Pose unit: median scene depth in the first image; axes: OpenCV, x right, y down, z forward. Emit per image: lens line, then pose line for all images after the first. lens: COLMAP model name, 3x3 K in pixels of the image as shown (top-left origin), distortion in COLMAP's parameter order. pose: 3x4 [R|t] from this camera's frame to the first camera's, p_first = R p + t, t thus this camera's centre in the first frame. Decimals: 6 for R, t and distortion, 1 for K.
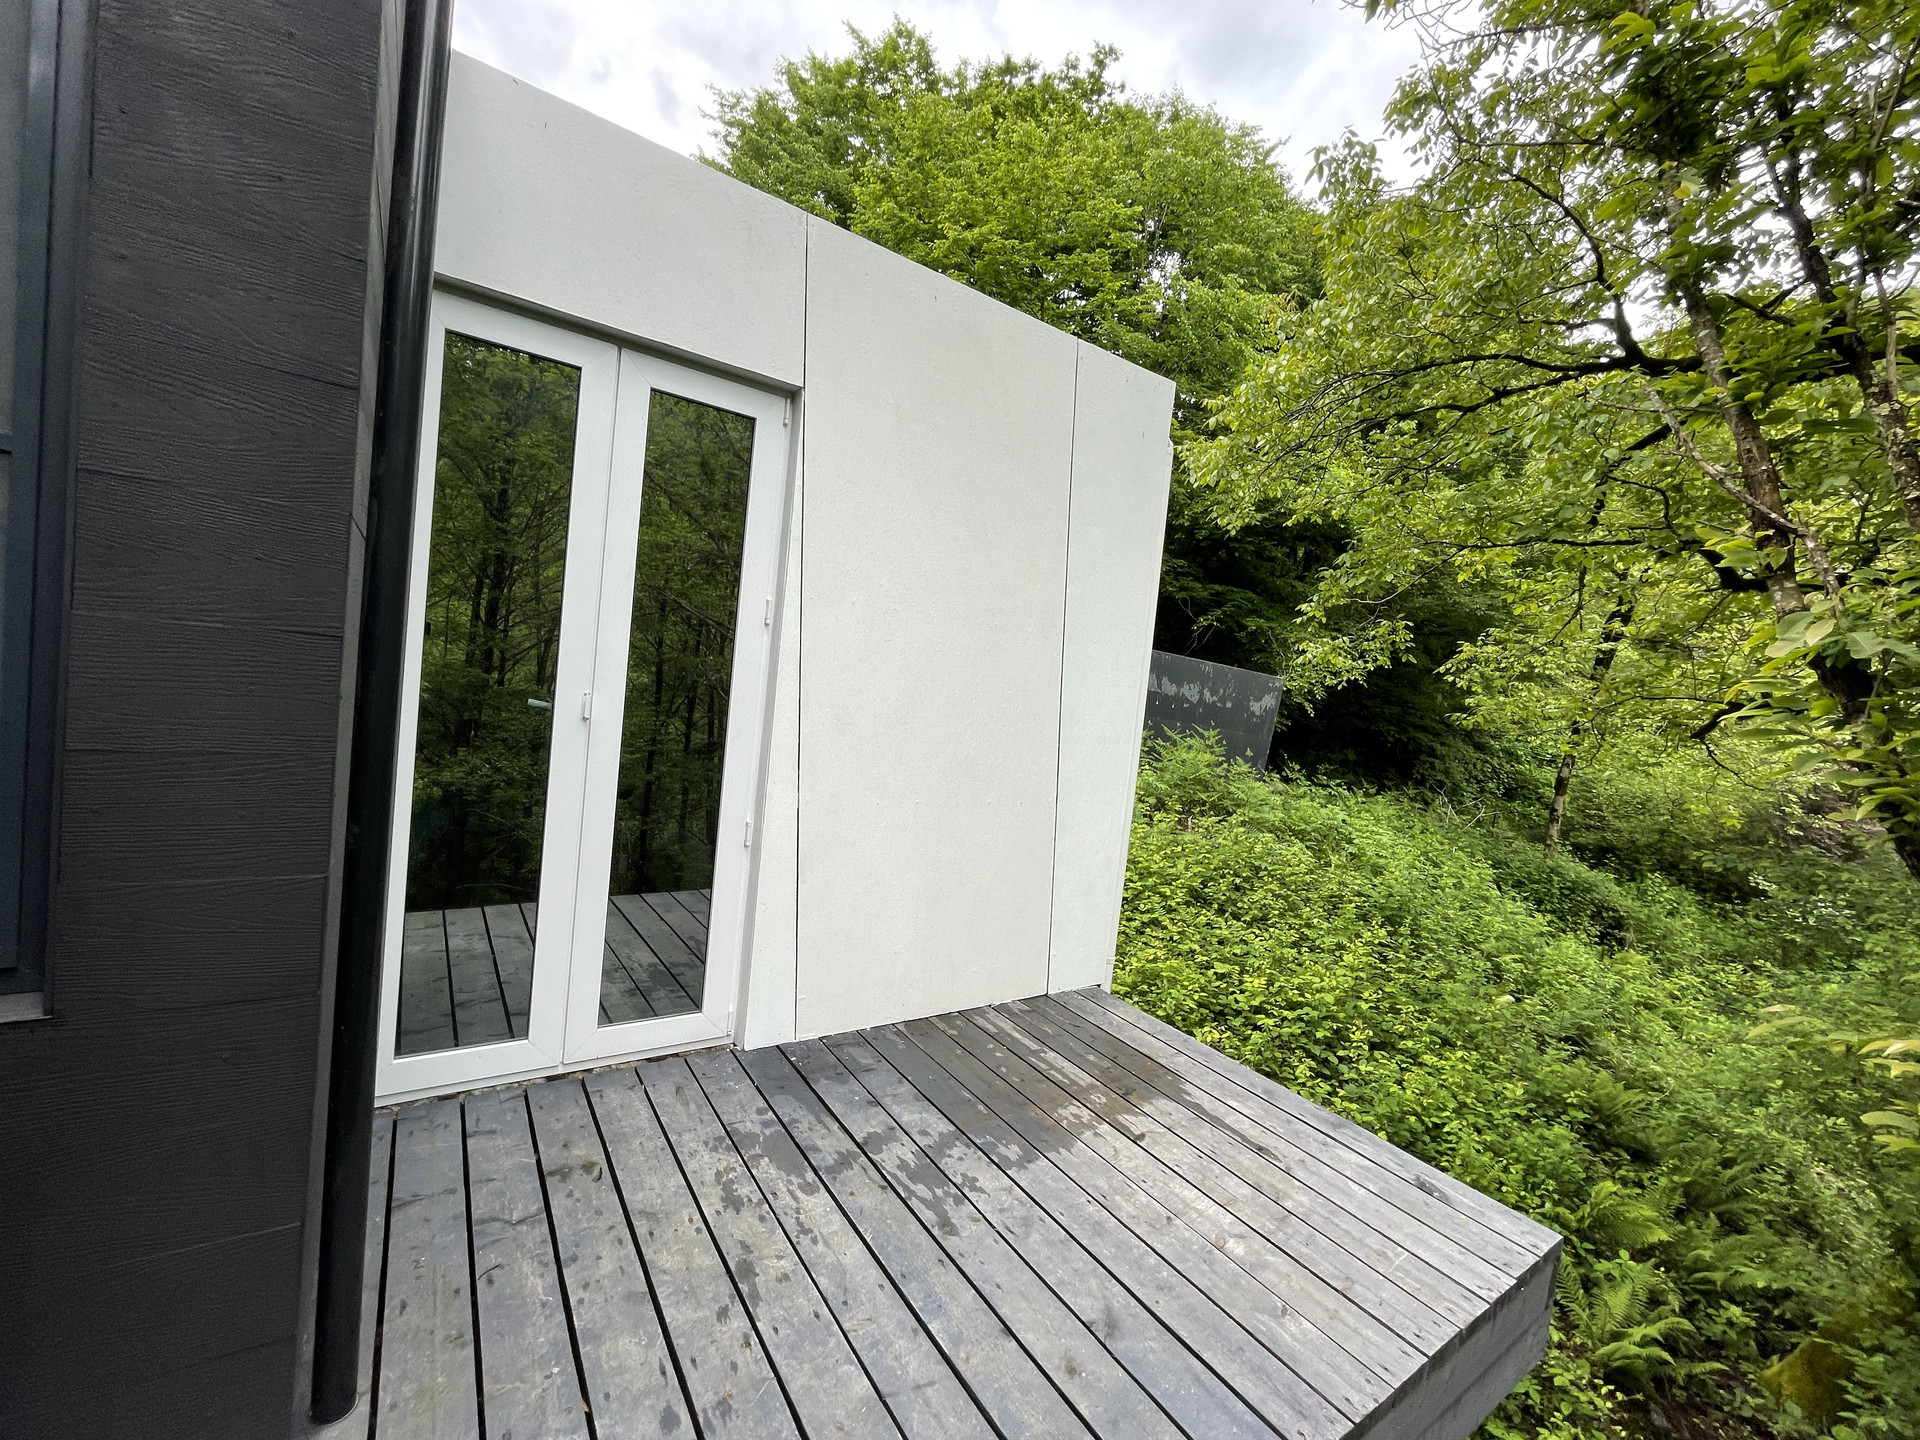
lens RADIAL K [[778.8, 0, 962.2], [0, 778.8, 722.0], [0, 0, 1]] dist [-0.001457, 0.000644]
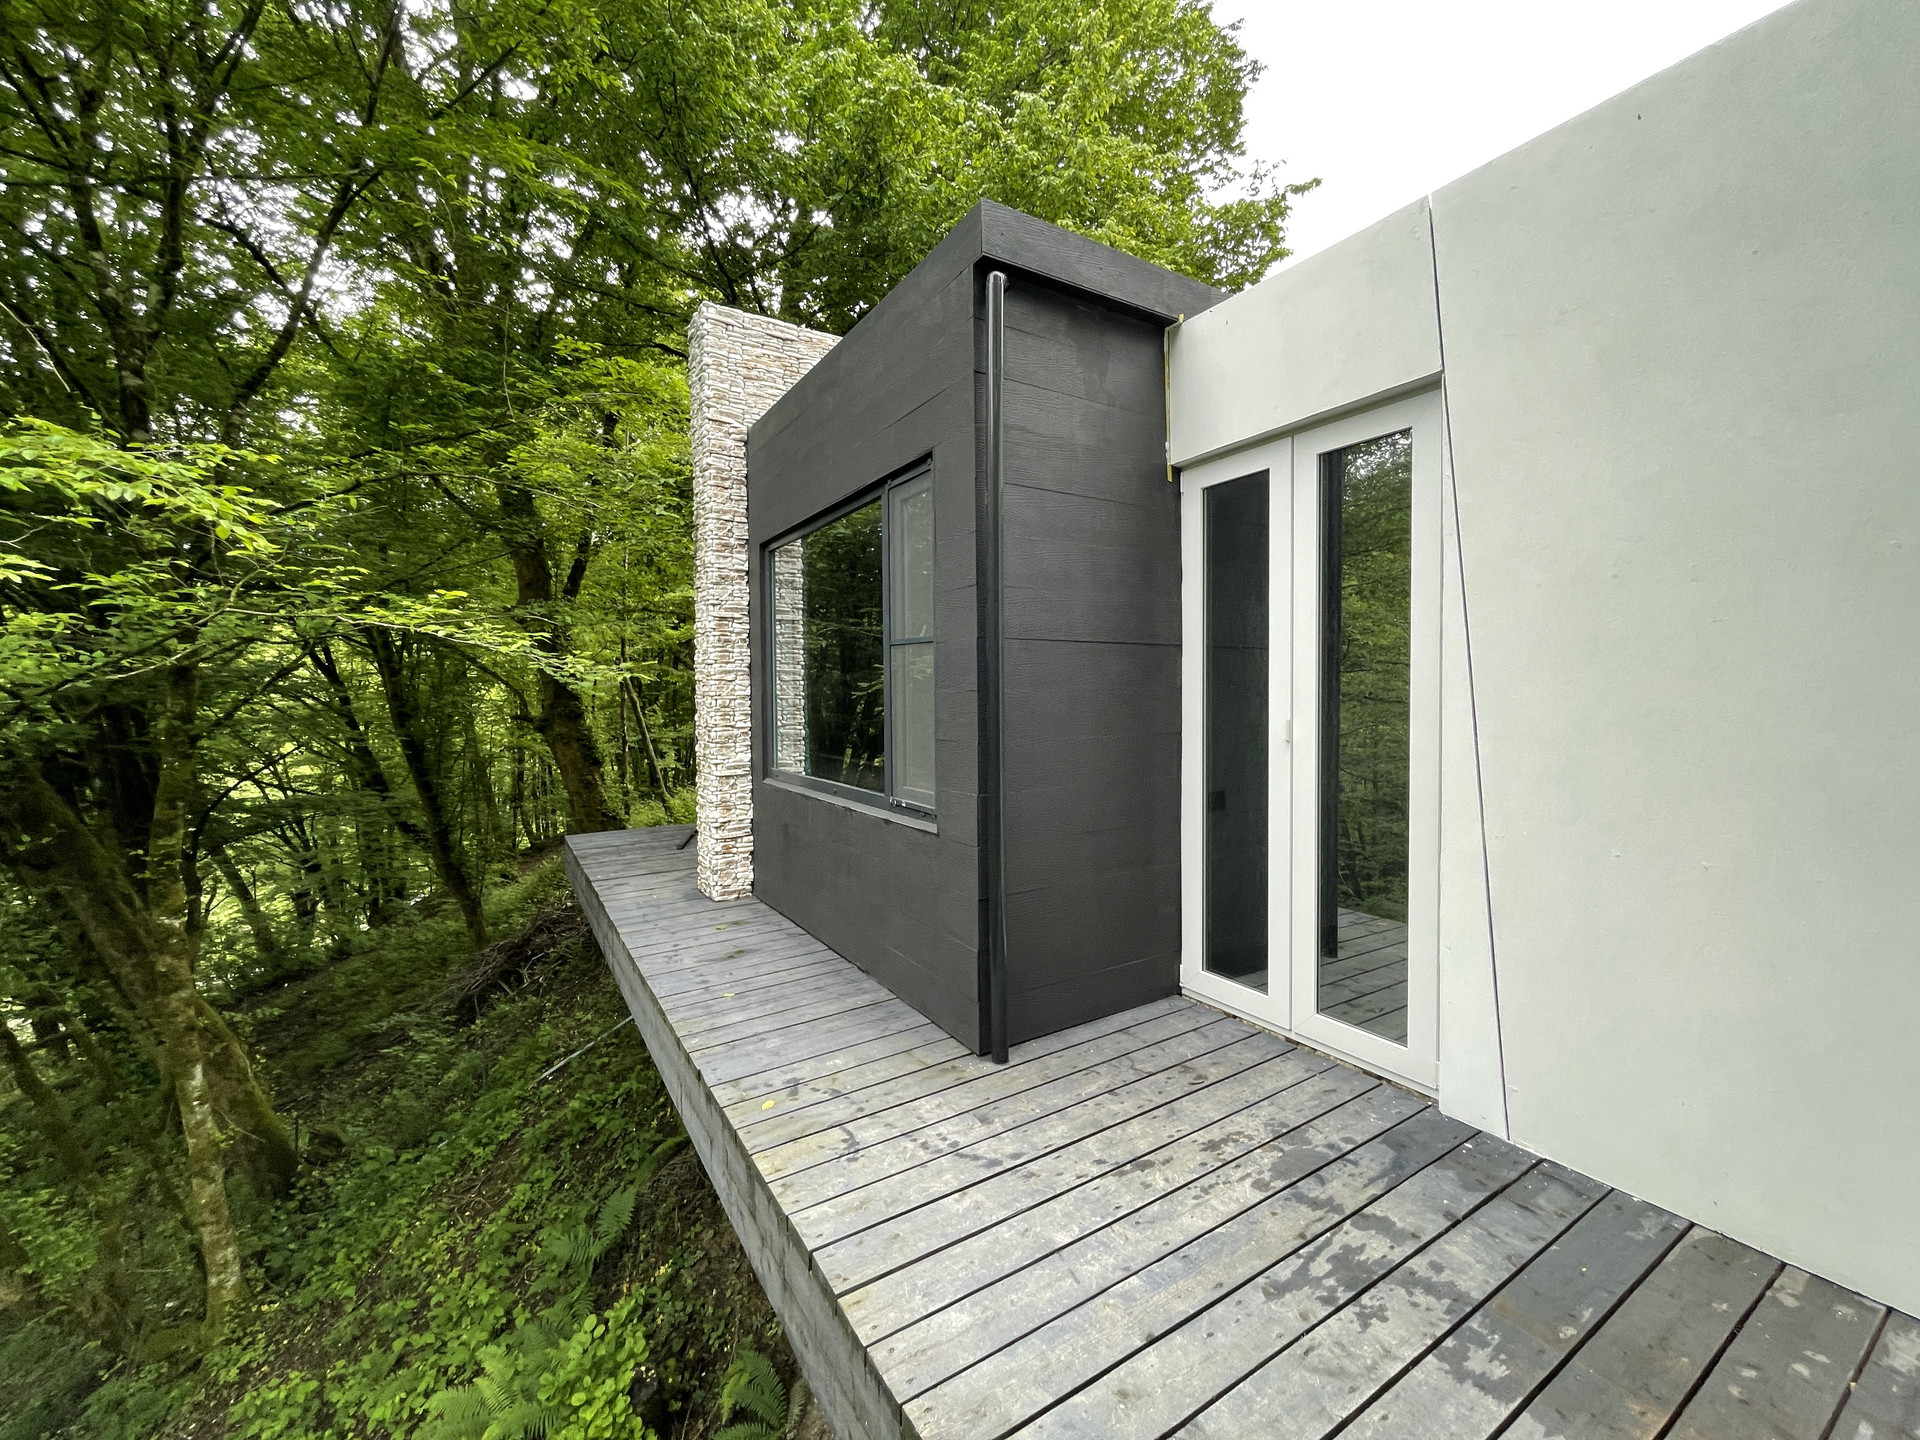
lens RADIAL K [[778.8, 0, 955.8], [0, 778.8, 709.6], [0, 0, 1]] dist [-0.001457, 0.000644]
pose [[-0.052186, -0.082204, -0.995248, 0.820474], [-0.046162, 0.995739, -0.079824, 0.075315], [0.997570, 0.041777, -0.055758, 0.588656]]
